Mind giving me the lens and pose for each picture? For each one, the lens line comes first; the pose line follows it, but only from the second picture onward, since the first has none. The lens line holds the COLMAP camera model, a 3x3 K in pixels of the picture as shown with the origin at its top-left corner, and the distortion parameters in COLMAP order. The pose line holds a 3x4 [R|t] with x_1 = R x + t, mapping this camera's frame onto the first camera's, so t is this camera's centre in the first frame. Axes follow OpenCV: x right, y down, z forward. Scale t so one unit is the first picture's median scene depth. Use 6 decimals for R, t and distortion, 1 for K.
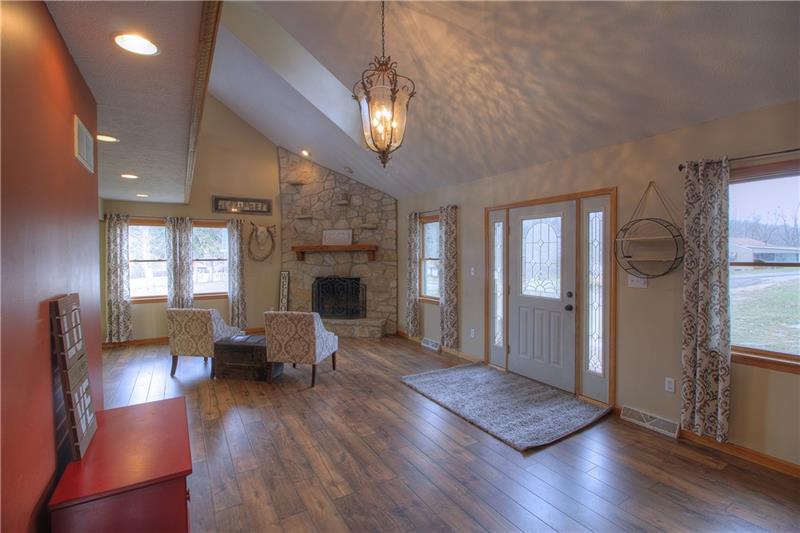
lens RADIAL K [[369.3, 0, 403.1], [0, 369.3, 260.8], [0, 0, 1]] dist [-0.000384, -0.000303]
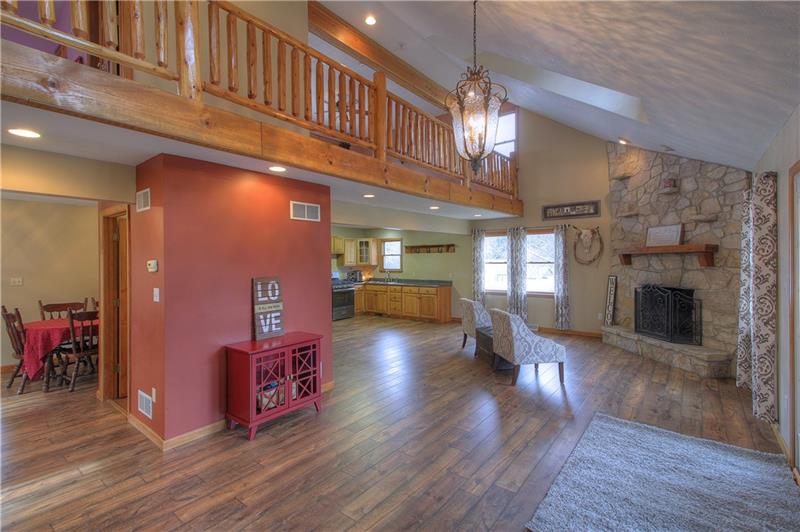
lens RADIAL K [[369.3, 0, 403.1], [0, 369.3, 260.3], [0, 0, 1]] dist [-0.000384, -0.000303]
pose [[0.333762, 0.004493, -0.942647, 0.389416], [-0.010998, 0.999939, 0.000872, -0.006197], [0.942593, 0.010076, 0.333791, 0.219966]]
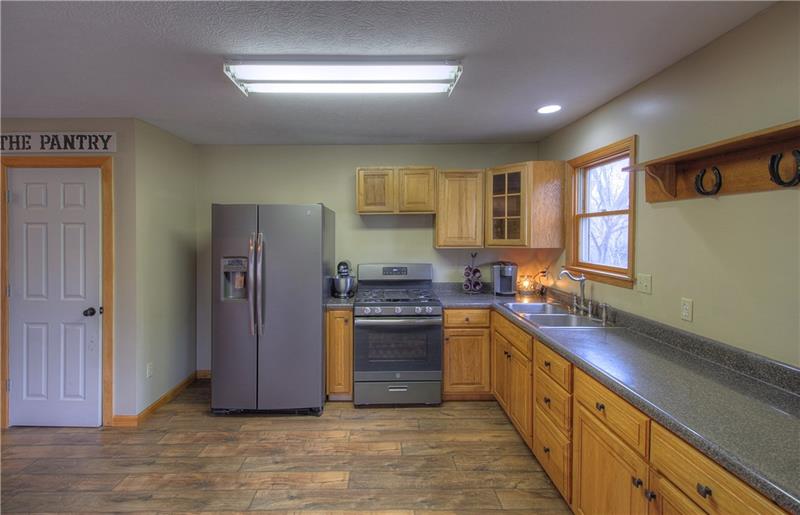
lens RADIAL K [[366.5, 0, 381.6], [0, 366.5, 225.8], [0, 0, 1]] dist [-0.000237, -0.000319]
pose [[-0.526426, -0.005910, -0.850200, -0.561287], [-0.006133, 0.999976, -0.003154, -0.009810], [0.850199, 0.003554, -0.526450, 0.673089]]
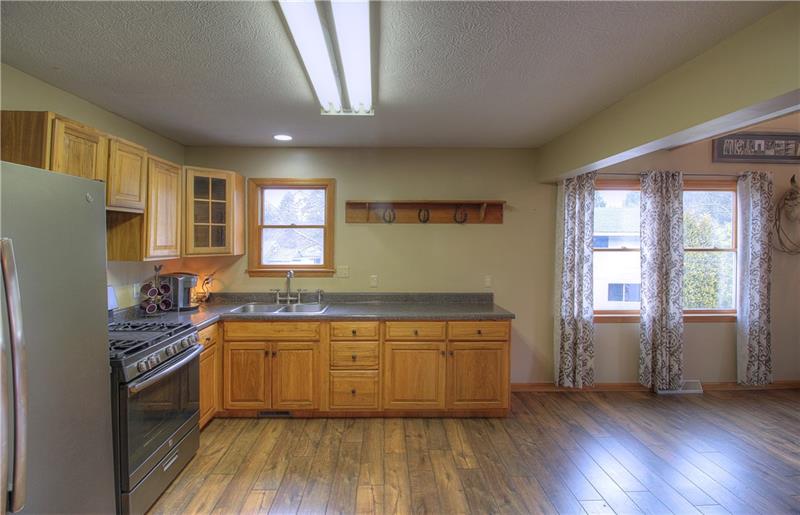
lens RADIAL K [[373.4, 0, 384.5], [0, 373.4, 237.9], [0, 0, 1]] dist [-0.001349, -0.000371]
pose [[0.860357, 0.005703, -0.509661, -0.630551], [-0.018235, 0.999642, -0.019598, -0.001311], [0.509366, 0.026155, 0.860152, 0.281575]]
